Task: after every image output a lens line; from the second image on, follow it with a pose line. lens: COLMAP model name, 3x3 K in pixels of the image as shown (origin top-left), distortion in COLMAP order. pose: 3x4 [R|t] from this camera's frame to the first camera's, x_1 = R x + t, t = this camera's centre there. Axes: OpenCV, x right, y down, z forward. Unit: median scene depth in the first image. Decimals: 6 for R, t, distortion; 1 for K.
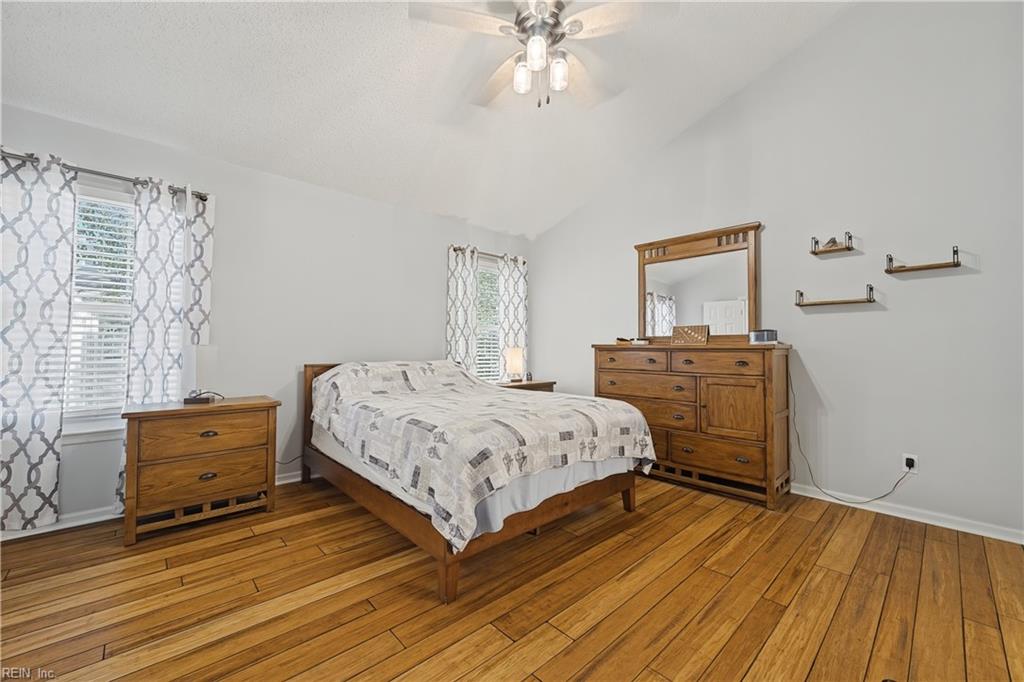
lens RADIAL K [[407.5, 0, 514.0], [0, 407.5, 336.1], [0, 0, 1]] dist [0.000757, -0.000966]
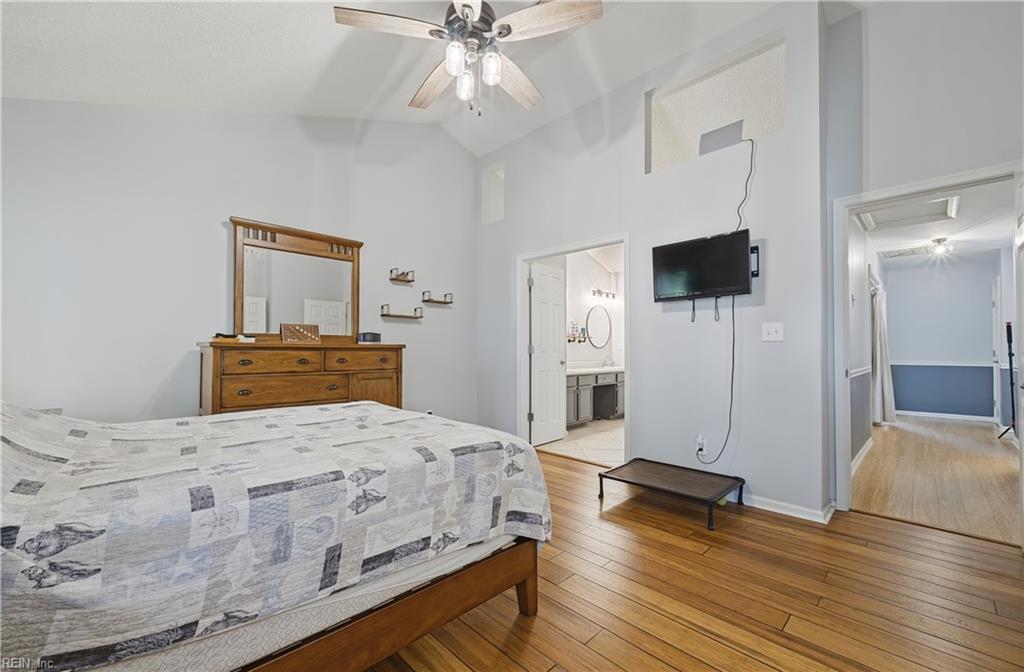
lens RADIAL K [[407.5, 0, 506.9], [0, 407.5, 343.2], [0, 0, 1]] dist [0.000757, -0.000966]
pose [[-0.023458, 0.010763, 0.999667, -0.644906], [-0.034727, 0.999330, -0.011574, 0.017037], [-0.999121, -0.034987, -0.023068, 0.627959]]
